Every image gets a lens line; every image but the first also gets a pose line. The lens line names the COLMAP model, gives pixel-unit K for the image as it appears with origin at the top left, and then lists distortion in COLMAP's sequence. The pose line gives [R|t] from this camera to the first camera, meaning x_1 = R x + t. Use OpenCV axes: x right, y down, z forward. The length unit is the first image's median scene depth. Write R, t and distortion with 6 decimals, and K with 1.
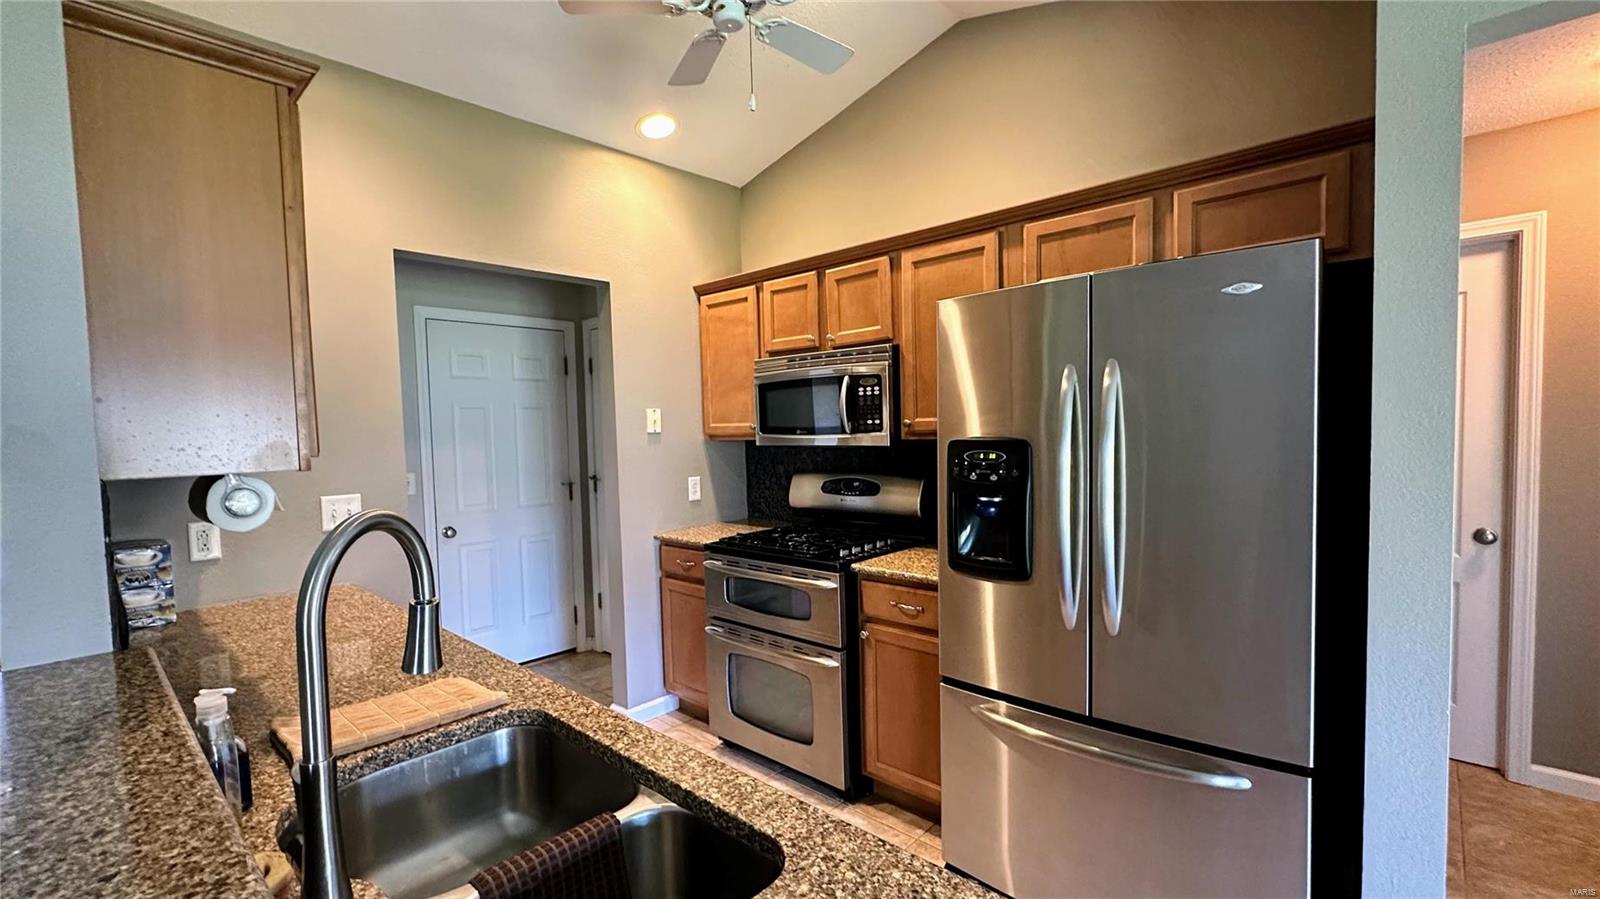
lens RADIAL K [[687.6, 0, 770.6], [0, 687.6, 459.7], [0, 0, 1]] dist [-0.000239, 0.000078]
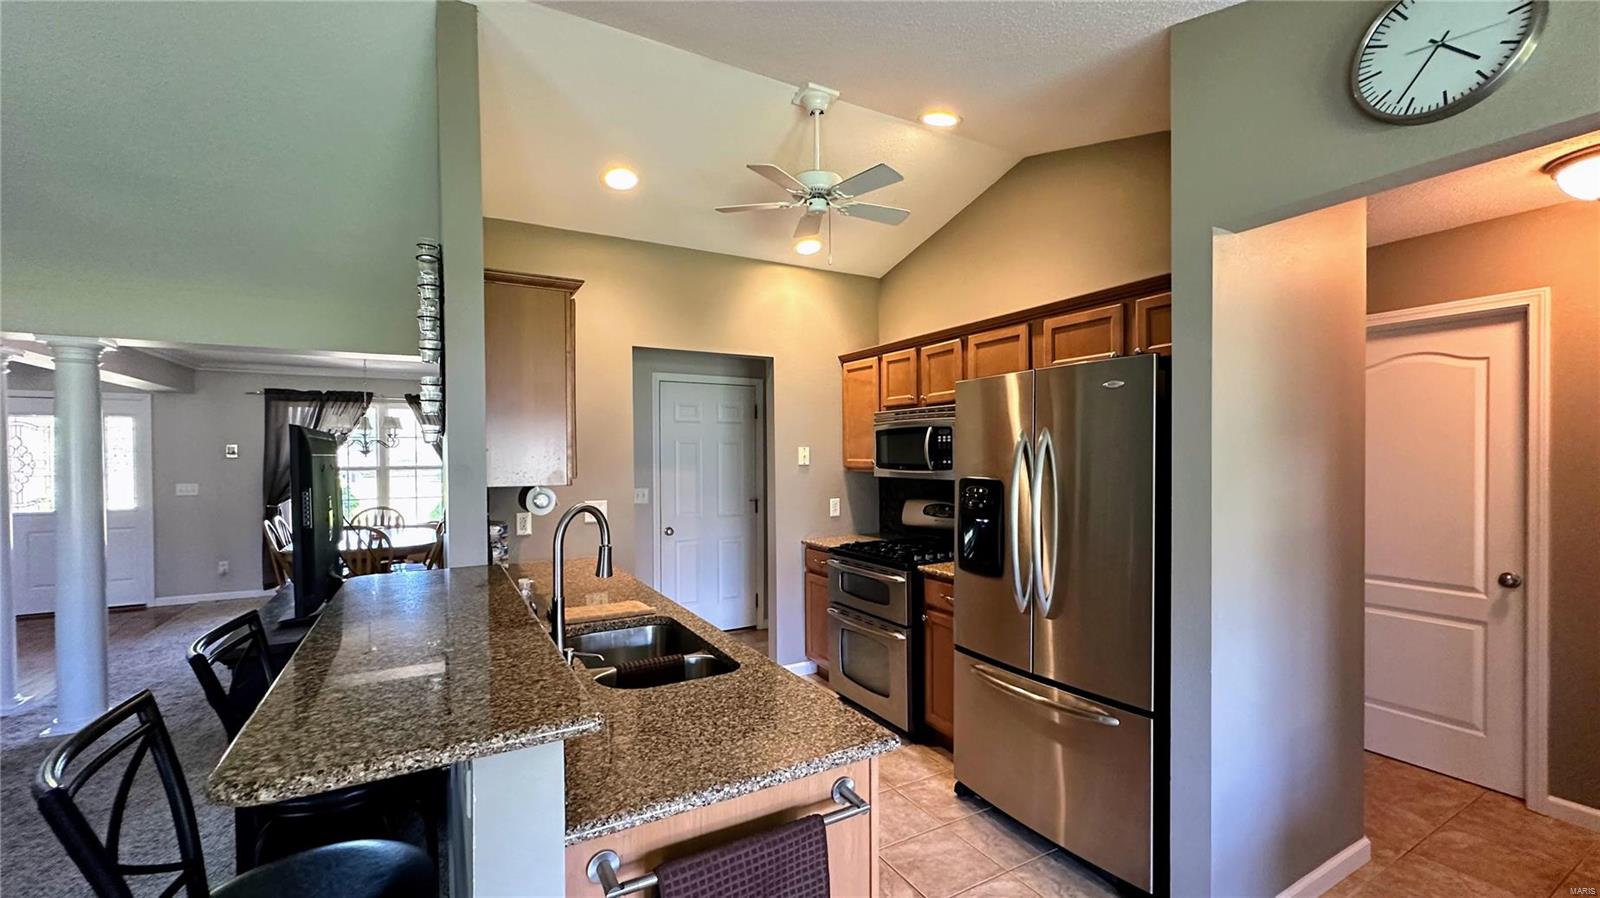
lens RADIAL K [[644.1, 0, 799.8], [0, 644.1, 459.3], [0, 0, 1]] dist [0.000123, 0.000043]
pose [[0.958881, 0.021475, -0.282993, 0.229609], [-0.032366, 0.998902, -0.033865, -0.008487], [0.281955, 0.041632, 0.958524, -0.281029]]
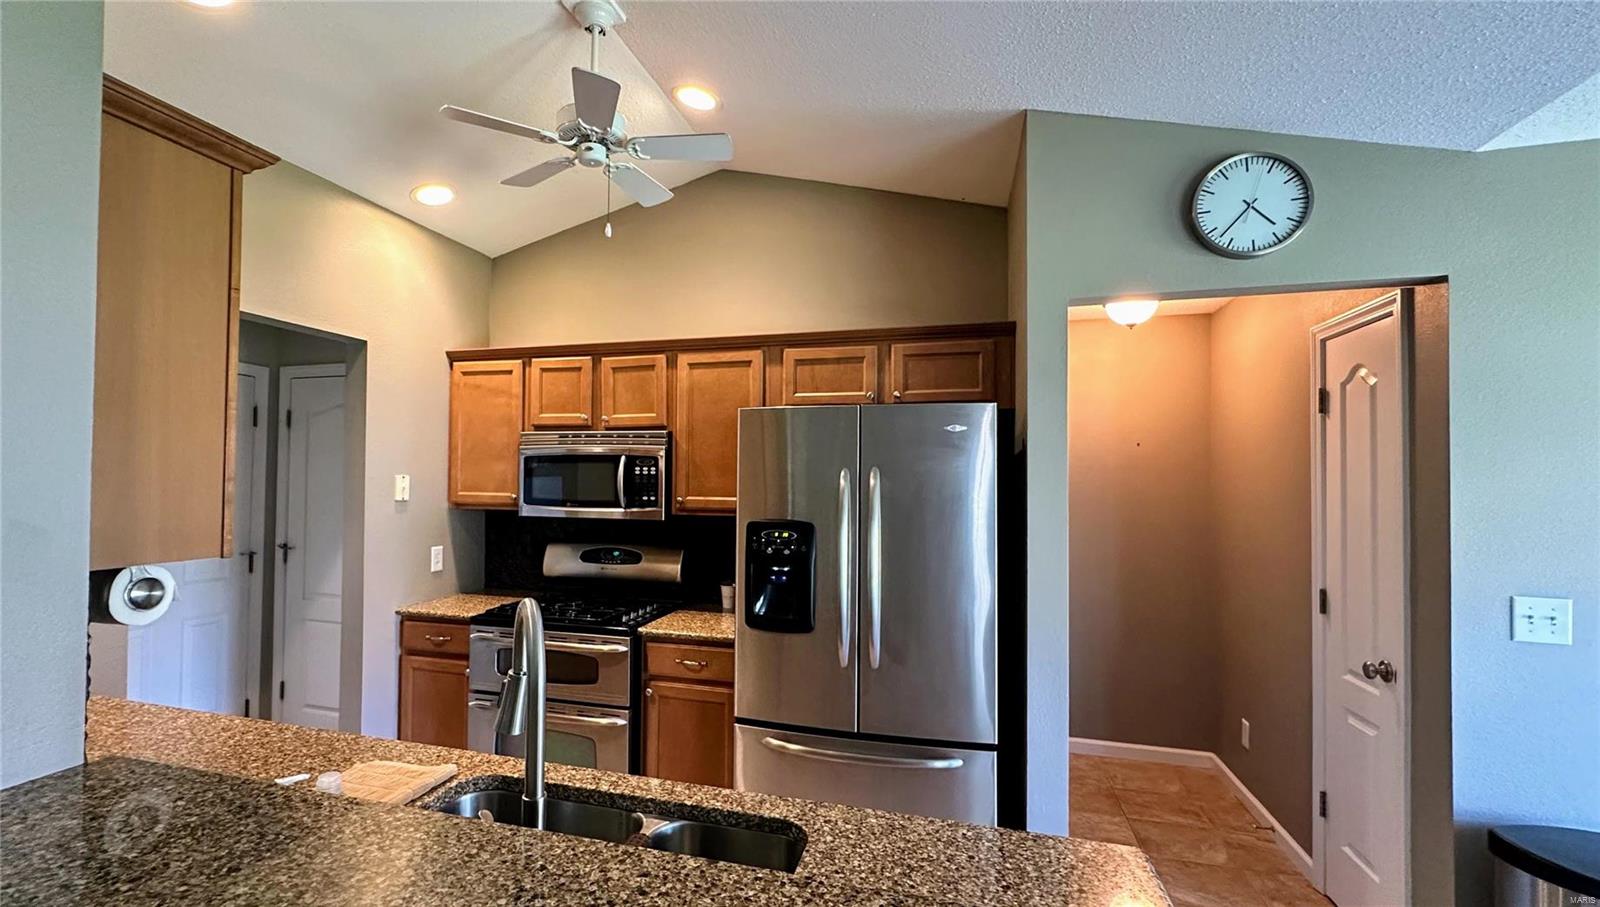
lens RADIAL K [[708.9, 0, 735.4], [0, 708.9, 462.9], [0, 0, 1]] dist [-0.003148, -0.000410]
pose [[0.897723, 0.045119, 0.438244, -0.233001], [-0.010892, 0.996711, -0.080305, -0.021451], [-0.440426, 0.067318, 0.895261, -0.100023]]
